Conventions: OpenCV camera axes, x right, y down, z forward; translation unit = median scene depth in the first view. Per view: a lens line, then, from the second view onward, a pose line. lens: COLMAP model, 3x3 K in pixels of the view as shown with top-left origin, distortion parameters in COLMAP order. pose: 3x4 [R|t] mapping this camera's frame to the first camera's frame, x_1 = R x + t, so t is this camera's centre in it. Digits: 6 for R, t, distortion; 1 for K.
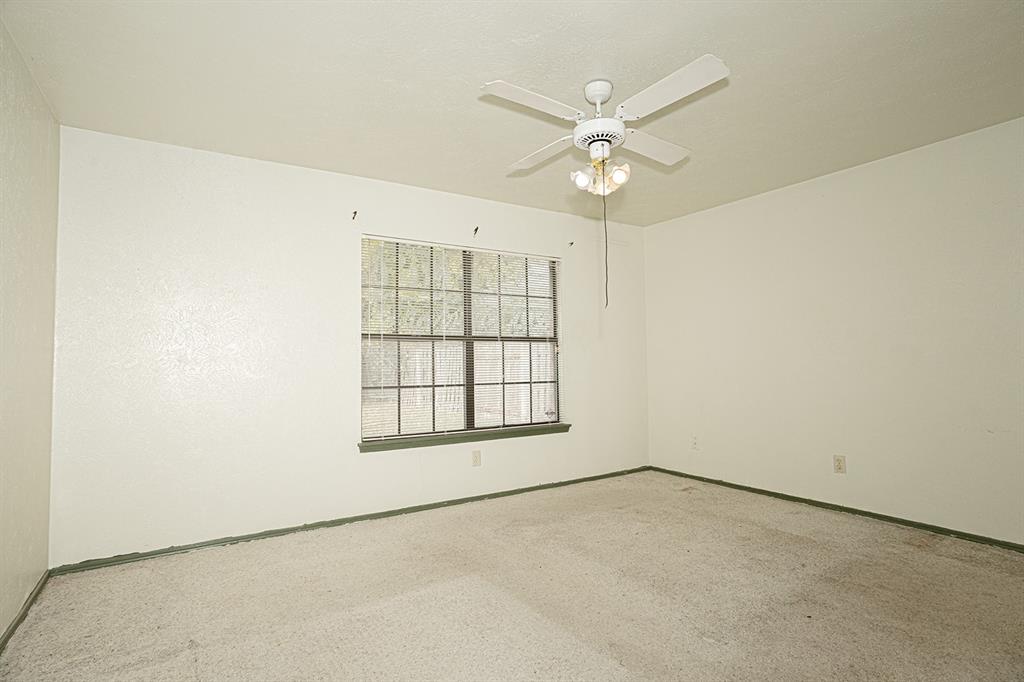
lens RADIAL K [[508.6, 0, 513.1], [0, 508.6, 343.2], [0, 0, 1]] dist [-0.008967, 0.006188]
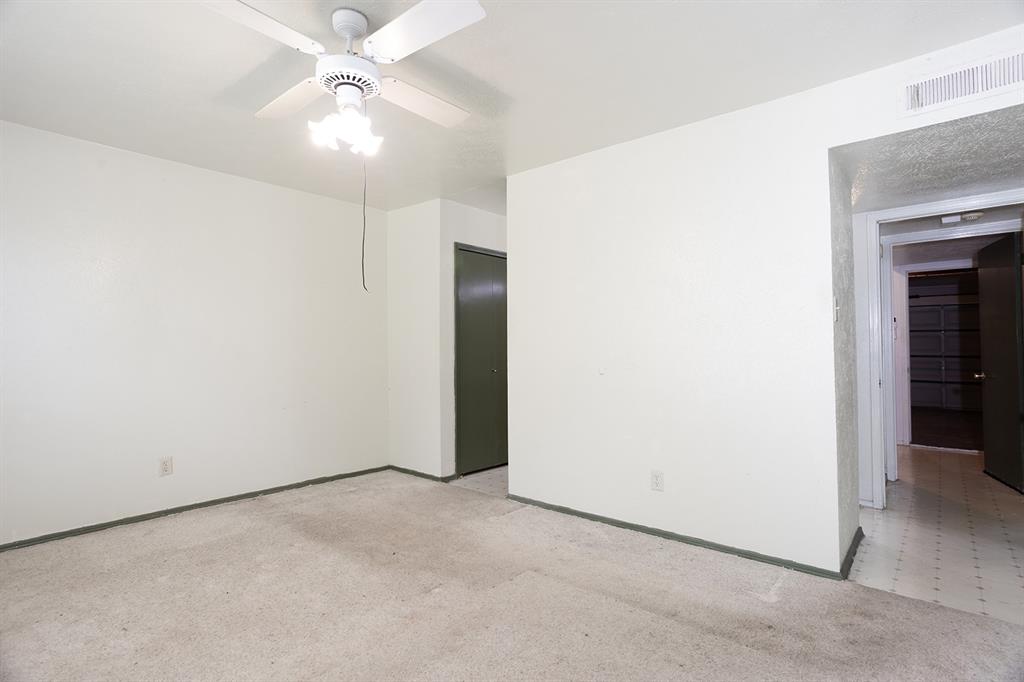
lens RADIAL K [[508.6, 0, 513.3], [0, 508.6, 341.0], [0, 0, 1]] dist [-0.008967, 0.006188]
pose [[-0.268868, 0.028402, 0.962758, -0.509999], [-0.024816, 0.999029, -0.036402, 0.028500], [-0.962857, -0.033679, -0.267903, 0.730729]]
